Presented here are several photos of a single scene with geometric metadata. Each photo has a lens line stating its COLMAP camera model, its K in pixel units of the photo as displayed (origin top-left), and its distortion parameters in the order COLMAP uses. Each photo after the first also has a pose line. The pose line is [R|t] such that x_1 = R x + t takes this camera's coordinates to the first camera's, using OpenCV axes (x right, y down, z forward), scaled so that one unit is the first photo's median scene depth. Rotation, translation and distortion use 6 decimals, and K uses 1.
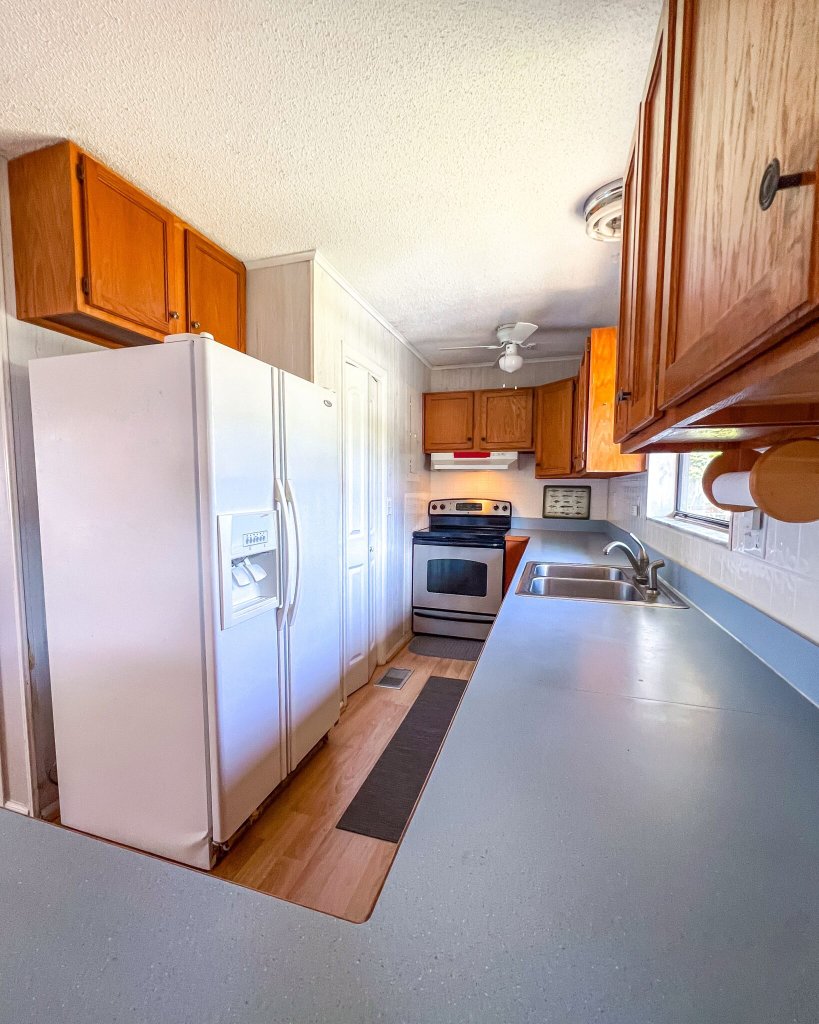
lens RADIAL K [[470.8, 0, 394.5], [0, 470.8, 533.1], [0, 0, 1]] dist [0.004464, -0.000241]
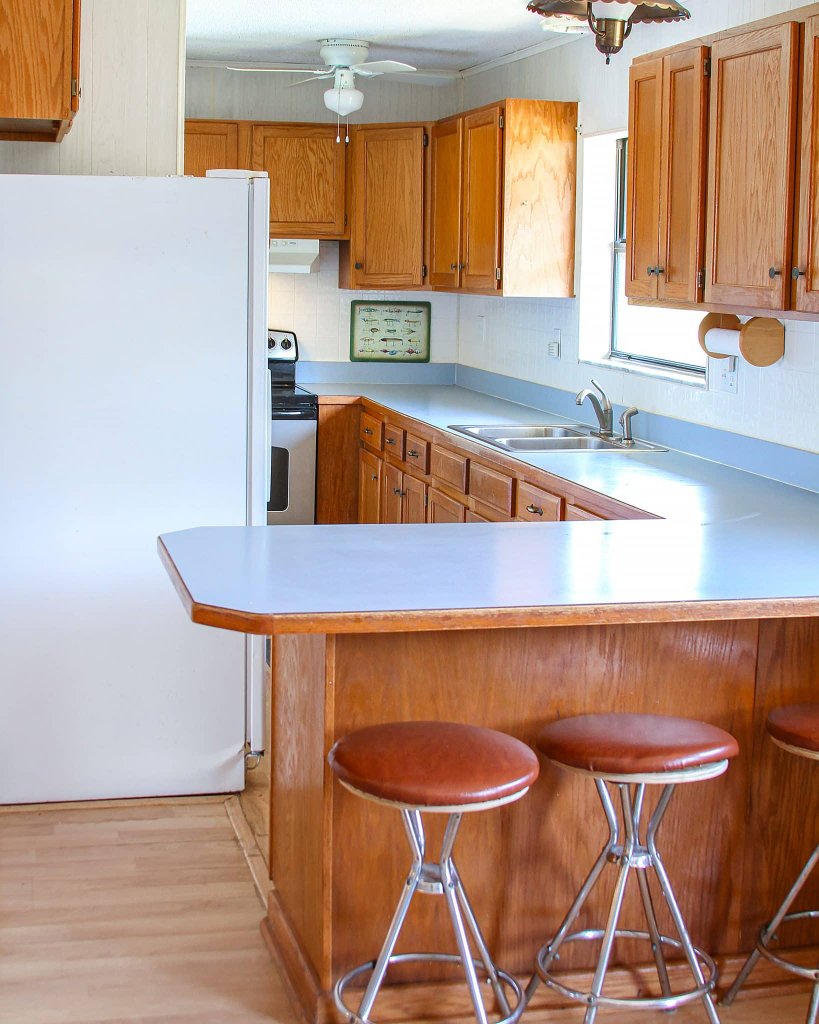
lens RADIAL K [[1597.2, 0, 408.9], [0, 1597.2, 510.5], [0, 0, 1]] dist [-0.171194, 0.000000]
pose [[0.847963, -0.071168, 0.525256, -0.620895], [0.037110, 0.996485, 0.075106, 0.003226], [-0.528755, -0.044195, 0.847623, -0.603545]]
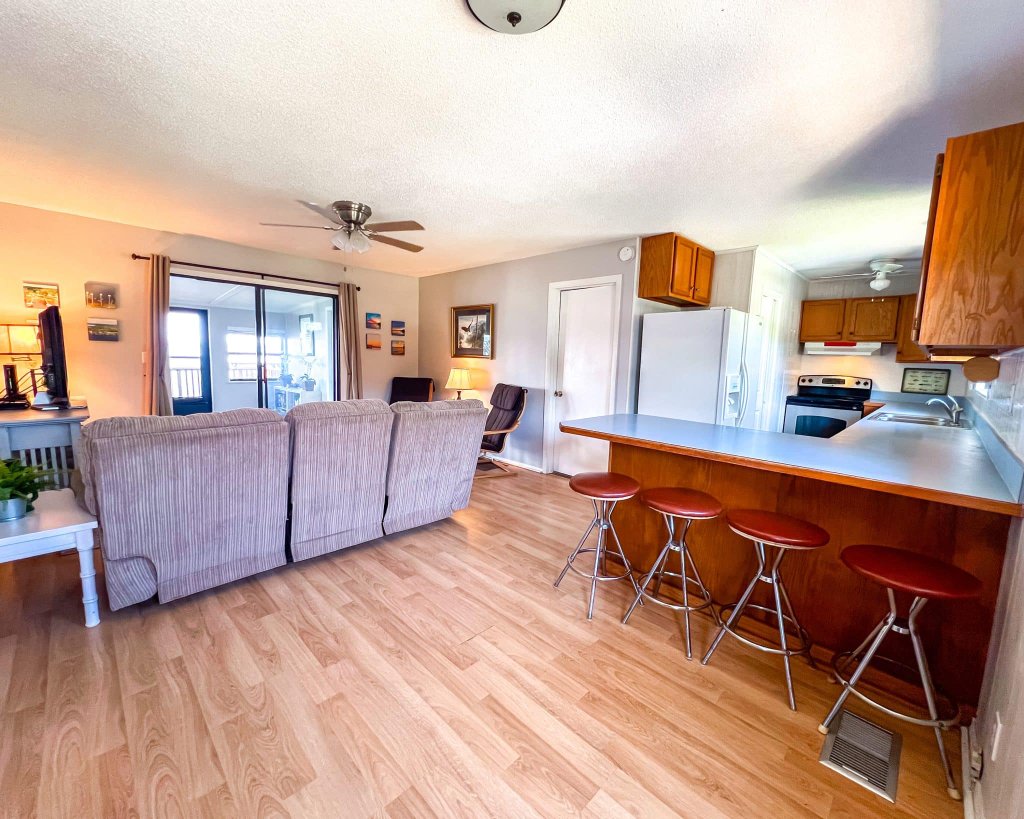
lens RADIAL K [[428.9, 0, 514.7], [0, 428.9, 408.2], [0, 0, 1]] dist [-0.000749, -0.000278]
pose [[0.896961, 0.075277, -0.435654, -0.137336], [-0.070005, 0.997149, 0.028166, 0.057071], [0.436532, 0.005234, 0.899674, -0.585205]]
